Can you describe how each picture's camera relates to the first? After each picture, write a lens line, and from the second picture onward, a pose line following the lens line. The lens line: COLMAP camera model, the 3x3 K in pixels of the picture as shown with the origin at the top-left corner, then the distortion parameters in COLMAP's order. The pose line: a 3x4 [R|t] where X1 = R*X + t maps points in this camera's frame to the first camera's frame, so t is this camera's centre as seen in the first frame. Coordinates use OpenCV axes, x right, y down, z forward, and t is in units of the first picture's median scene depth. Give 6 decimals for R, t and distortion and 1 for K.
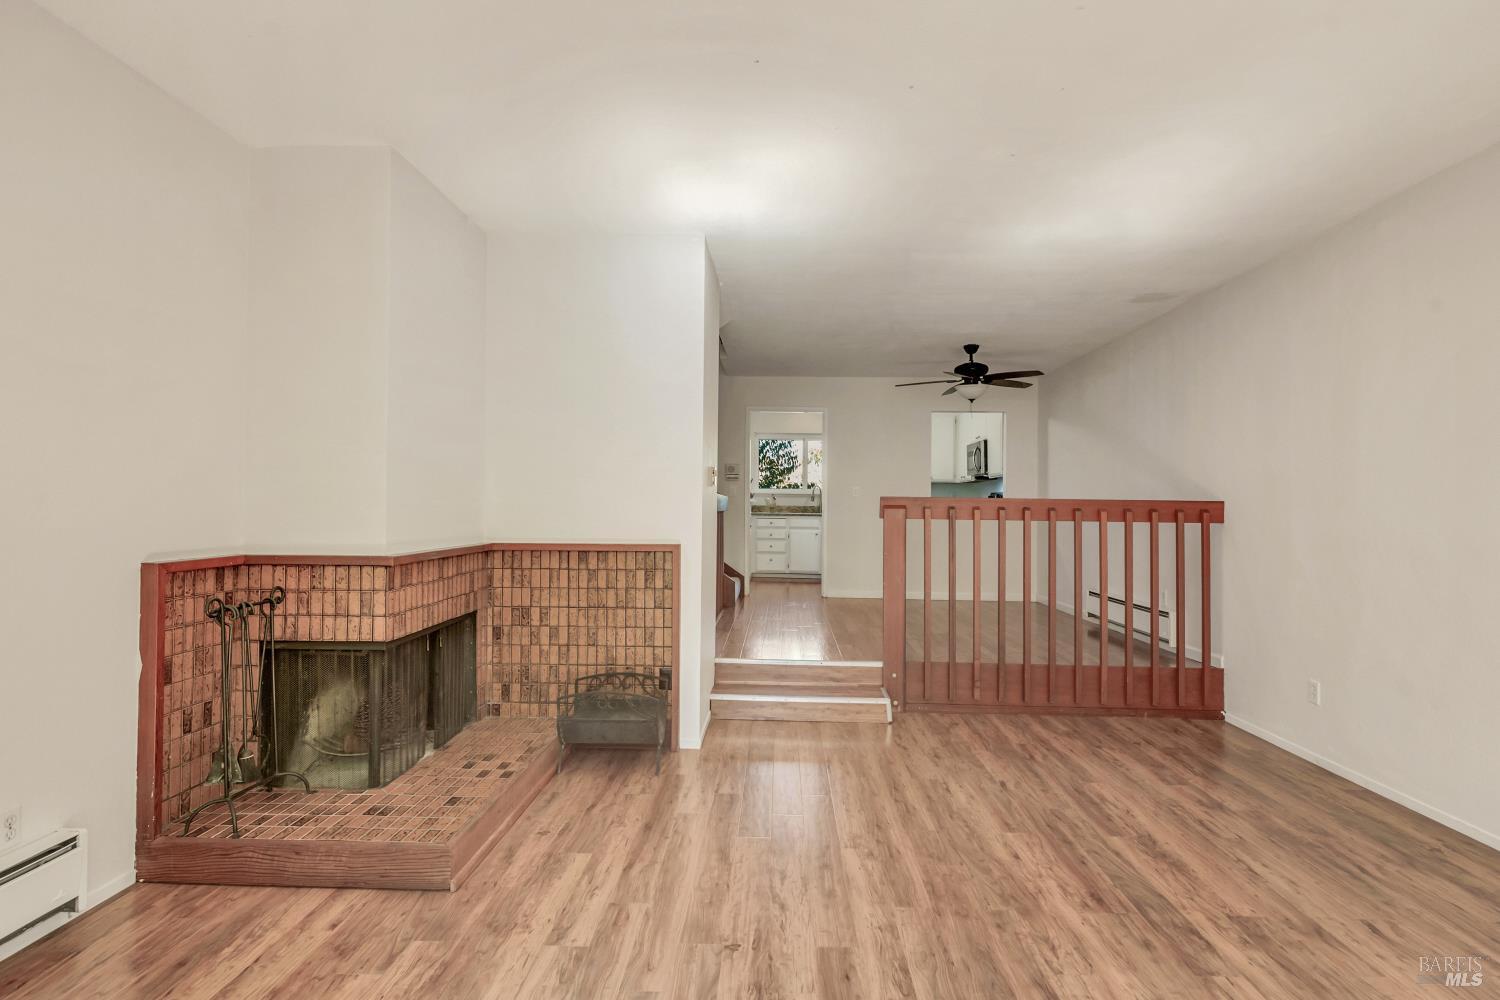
lens RADIAL K [[777.9, 0, 750.0], [0, 777.9, 500.0], [0, 0, 1]] dist [-0.001181, -0.000089]
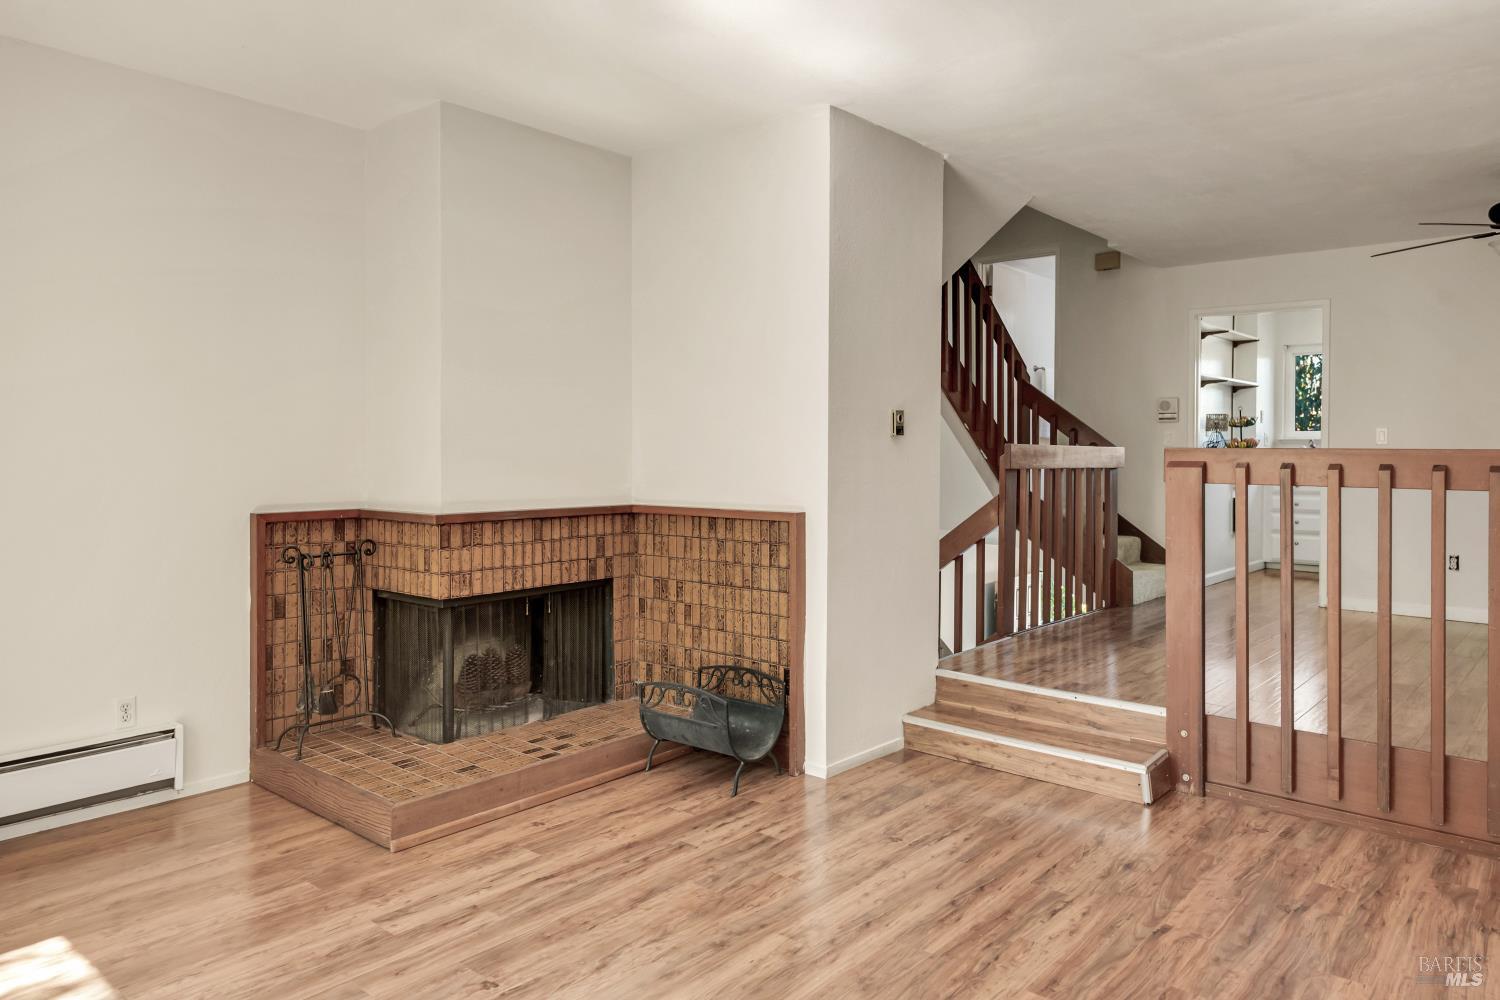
lens RADIAL K [[1002.3, 0, 746.0], [0, 1002.3, 454.3], [0, 0, 1]] dist [0.004485, 0.000554]
pose [[0.783444, -0.003056, -0.621455, 0.490616], [0.006579, 0.999973, 0.003375, -0.005998], [0.621428, -0.006733, 0.783442, 0.172970]]
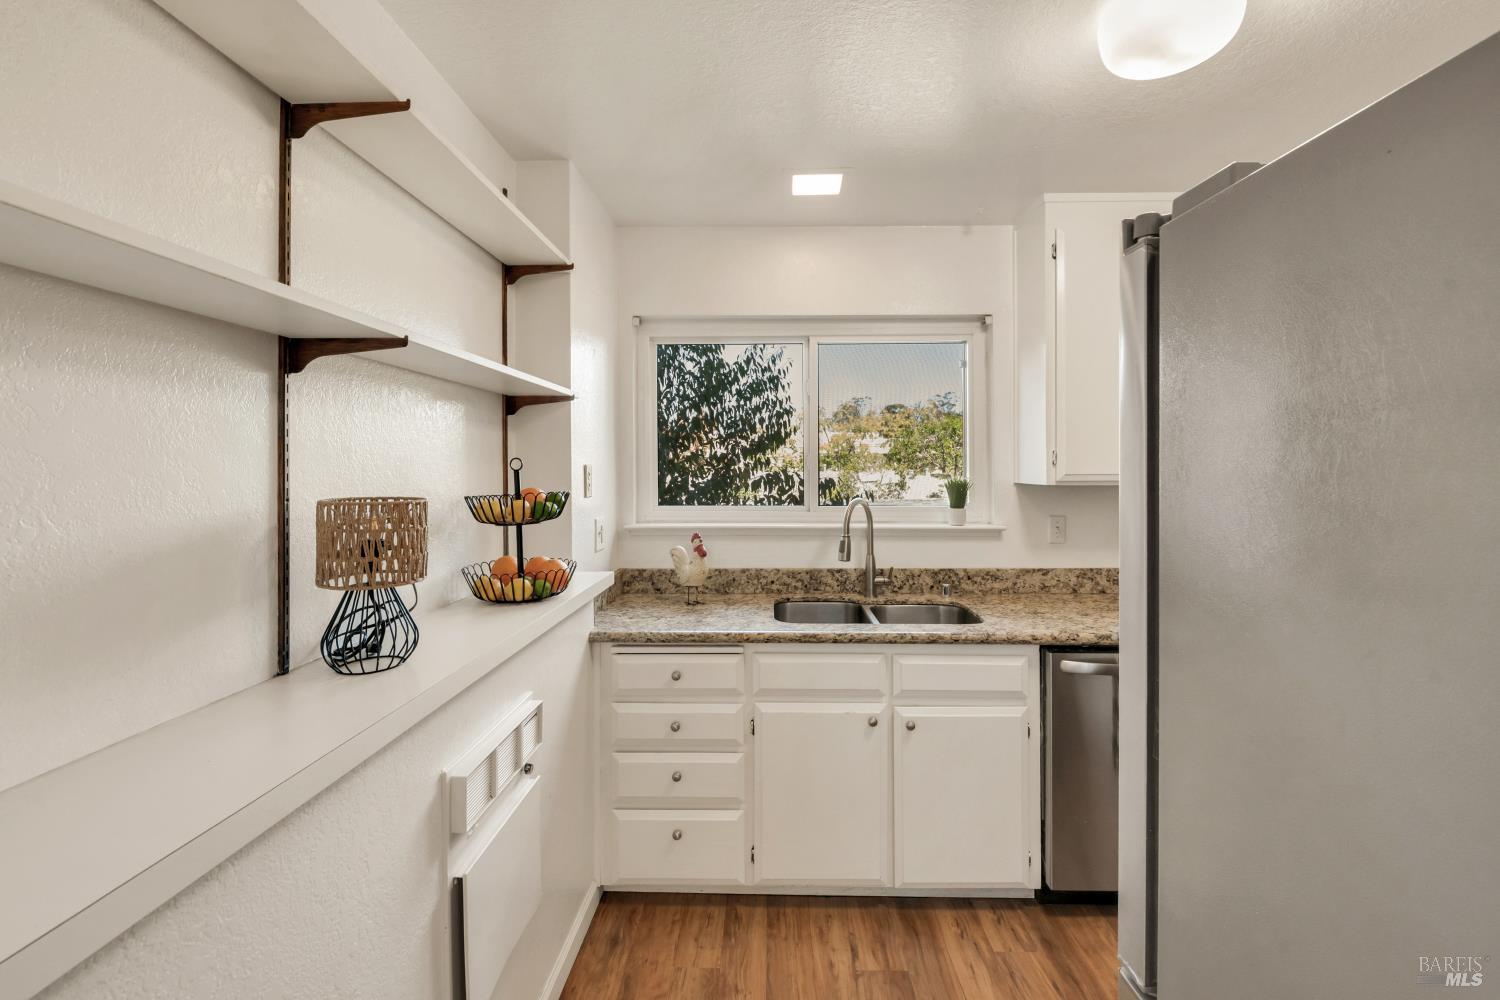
lens RADIAL K [[763.2, 0, 766.6], [0, 763.2, 475.3], [0, 0, 1]] dist [-0.000779, -0.000612]
pose [[0.999607, -0.017447, 0.021942, 0.133115], [0.017134, 0.999750, 0.014364, -0.088091], [-0.022187, -0.013982, 0.999656, 2.028436]]
